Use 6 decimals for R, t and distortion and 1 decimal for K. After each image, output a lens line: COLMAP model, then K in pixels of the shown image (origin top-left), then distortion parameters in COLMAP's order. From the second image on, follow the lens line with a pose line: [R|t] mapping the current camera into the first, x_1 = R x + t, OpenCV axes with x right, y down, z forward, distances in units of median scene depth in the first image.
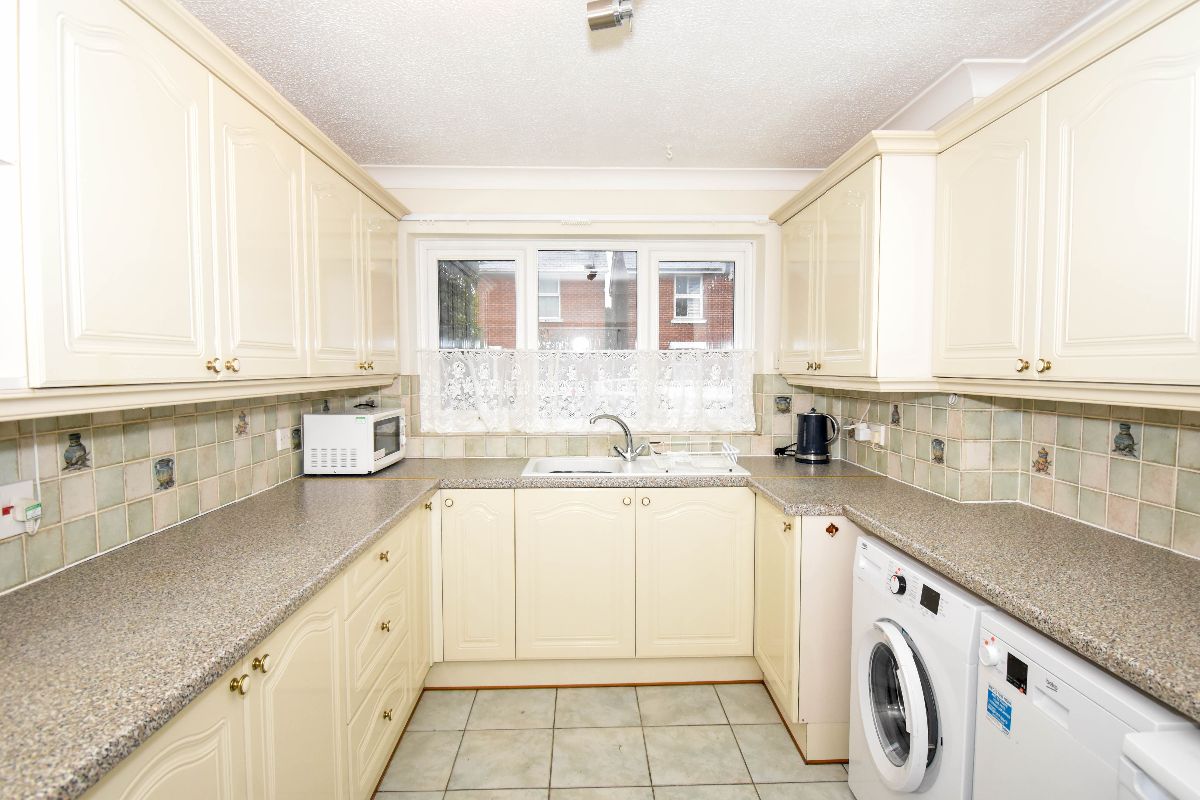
lens RADIAL K [[633.5, 0, 600.0], [0, 633.5, 400.0], [0, 0, 1]] dist [-0.004729, -0.001096]
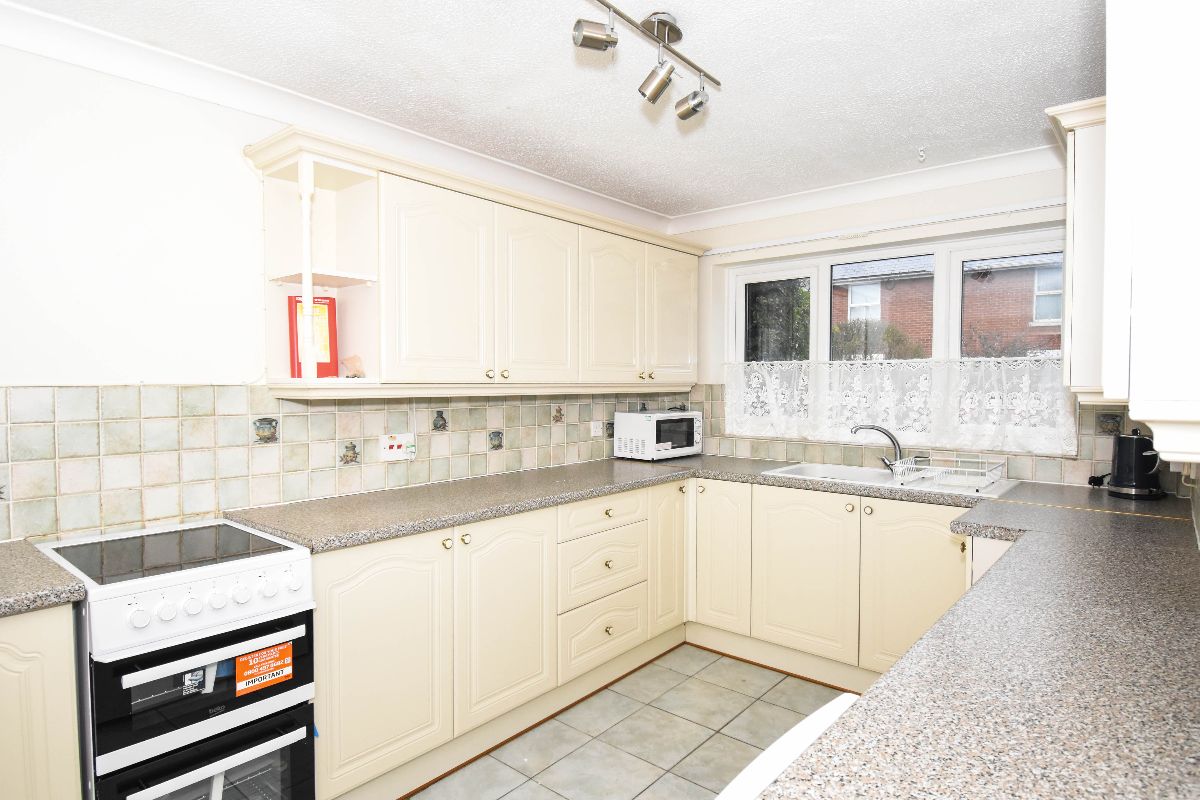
lens RADIAL K [[664.3, 0, 600.0], [0, 664.3, 400.0], [0, 0, 1]] dist [0.035383, -0.000050]
pose [[0.746859, 0.022062, -0.664617, 0.443266], [-0.038146, 0.999225, -0.009696, 0.011623], [0.663888, 0.032594, 0.747122, -0.079024]]
